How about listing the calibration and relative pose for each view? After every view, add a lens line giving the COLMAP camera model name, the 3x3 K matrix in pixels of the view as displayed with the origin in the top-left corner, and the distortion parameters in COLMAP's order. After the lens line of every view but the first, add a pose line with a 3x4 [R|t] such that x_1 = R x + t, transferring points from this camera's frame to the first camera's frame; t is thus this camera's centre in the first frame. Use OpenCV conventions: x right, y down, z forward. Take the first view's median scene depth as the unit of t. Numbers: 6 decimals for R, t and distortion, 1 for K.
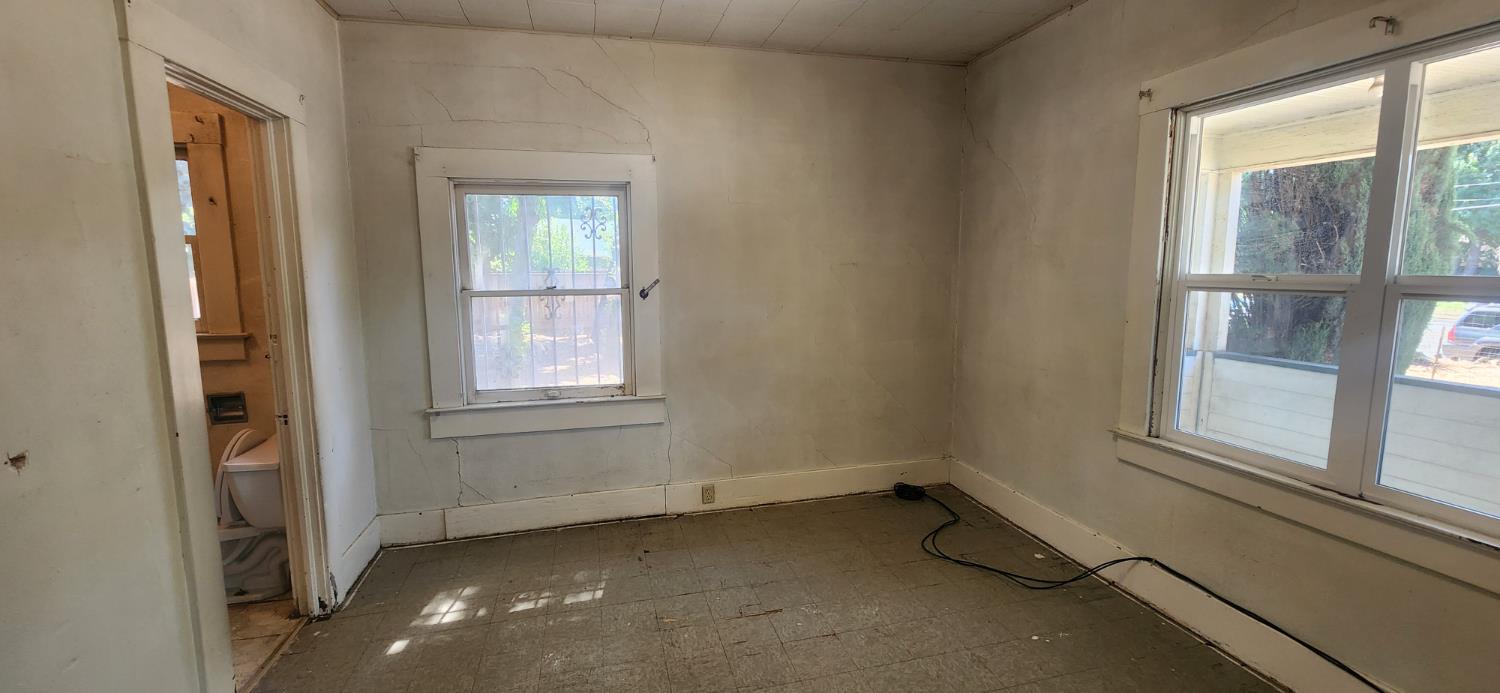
lens RADIAL K [[610.2, 0, 754.9], [0, 610.2, 348.1], [0, 0, 1]] dist [0.000930, 0.000240]
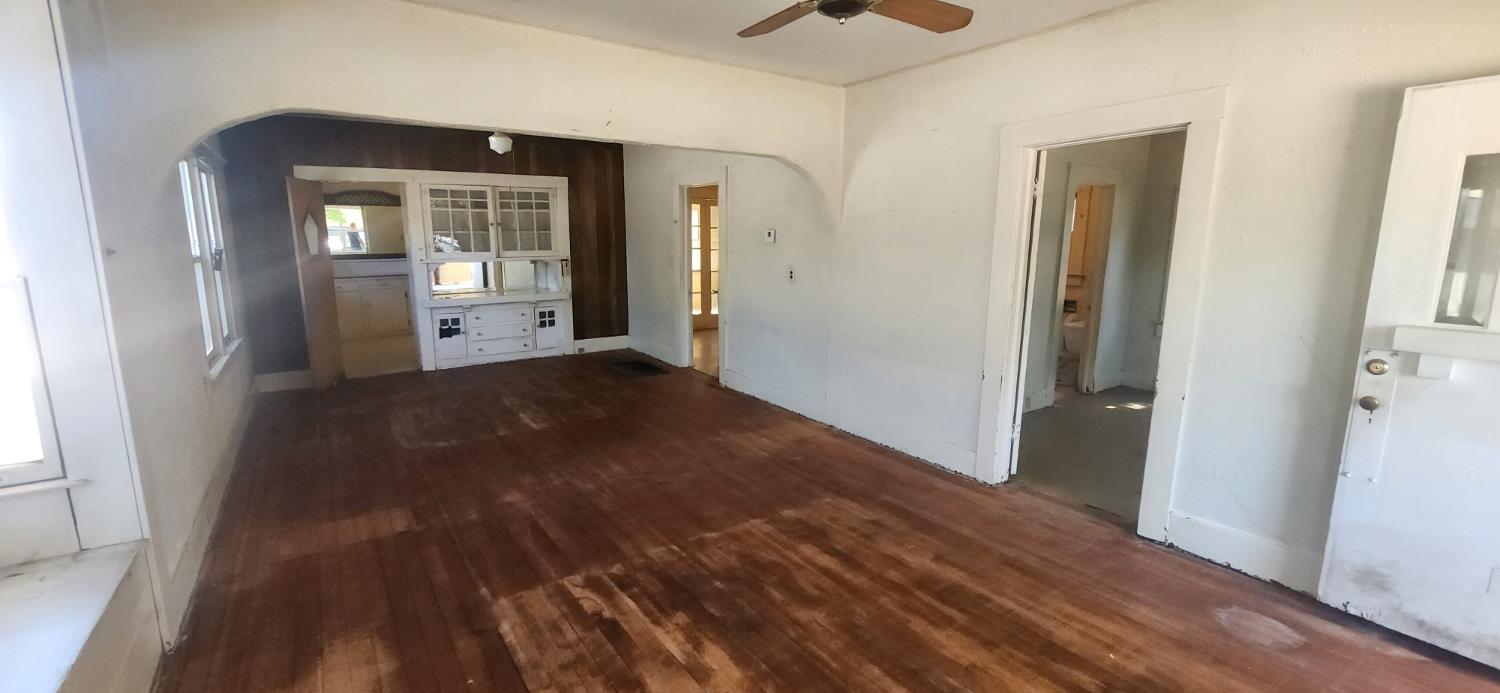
lens RADIAL K [[610.2, 0, 750.8], [0, 610.2, 350.0], [0, 0, 1]] dist [0.000930, 0.000240]
pose [[0.355398, 0.172827, -0.918599, 0.937052], [-0.126770, 0.982590, 0.135820, 0.106964], [0.926079, 0.068181, 0.371119, -1.055659]]
